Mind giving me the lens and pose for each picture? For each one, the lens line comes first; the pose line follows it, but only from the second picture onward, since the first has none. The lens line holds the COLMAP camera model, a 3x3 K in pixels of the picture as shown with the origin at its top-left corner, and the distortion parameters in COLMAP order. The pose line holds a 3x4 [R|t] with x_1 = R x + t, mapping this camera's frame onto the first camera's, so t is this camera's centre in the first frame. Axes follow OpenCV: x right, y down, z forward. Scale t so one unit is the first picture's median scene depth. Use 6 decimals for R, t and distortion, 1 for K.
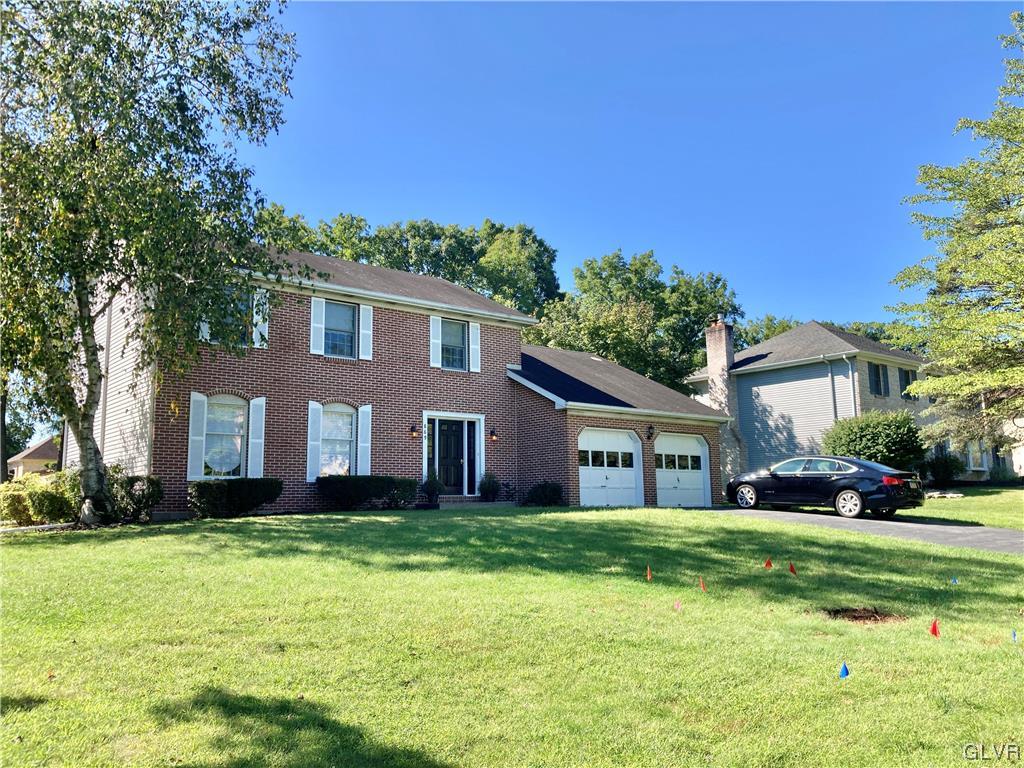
lens RADIAL K [[836.1, 0, 512.0], [0, 836.1, 384.0], [0, 0, 1]] dist [0.000339, 0.000847]
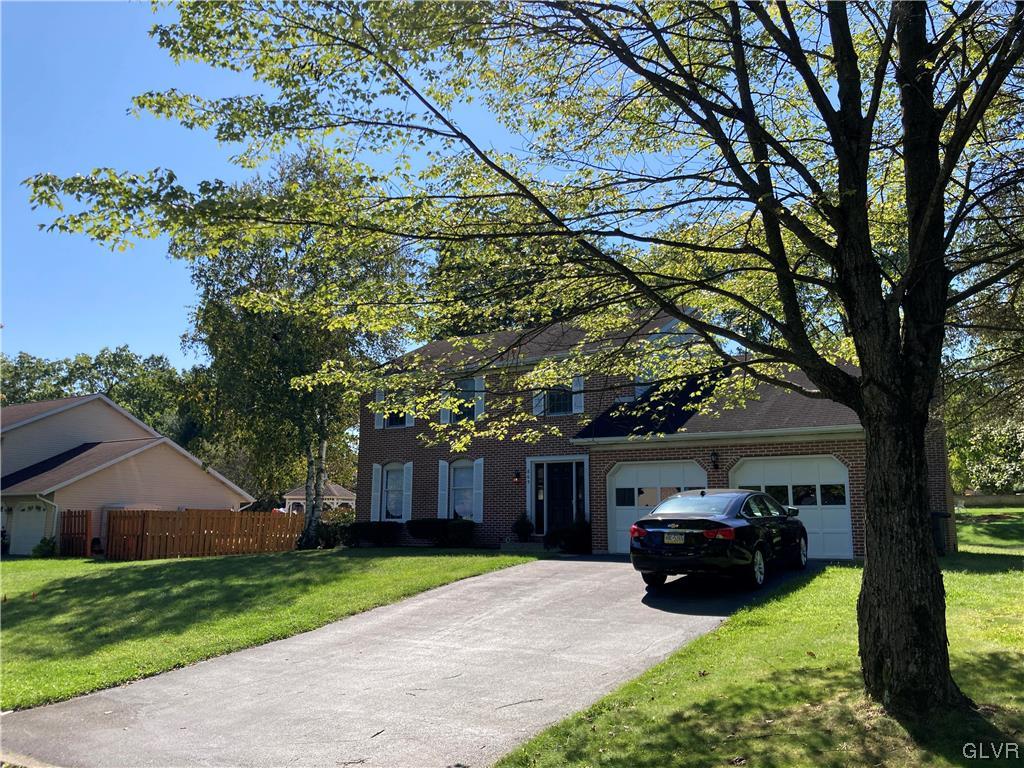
lens RADIAL K [[836.1, 0, 512.0], [0, 836.1, 384.0], [0, 0, 1]] dist [0.000339, 0.000847]
pose [[0.233951, -0.136571, -0.962609, 0.949896], [0.128295, 0.985764, -0.108676, 0.053404], [0.963746, -0.098073, 0.248142, 0.717067]]
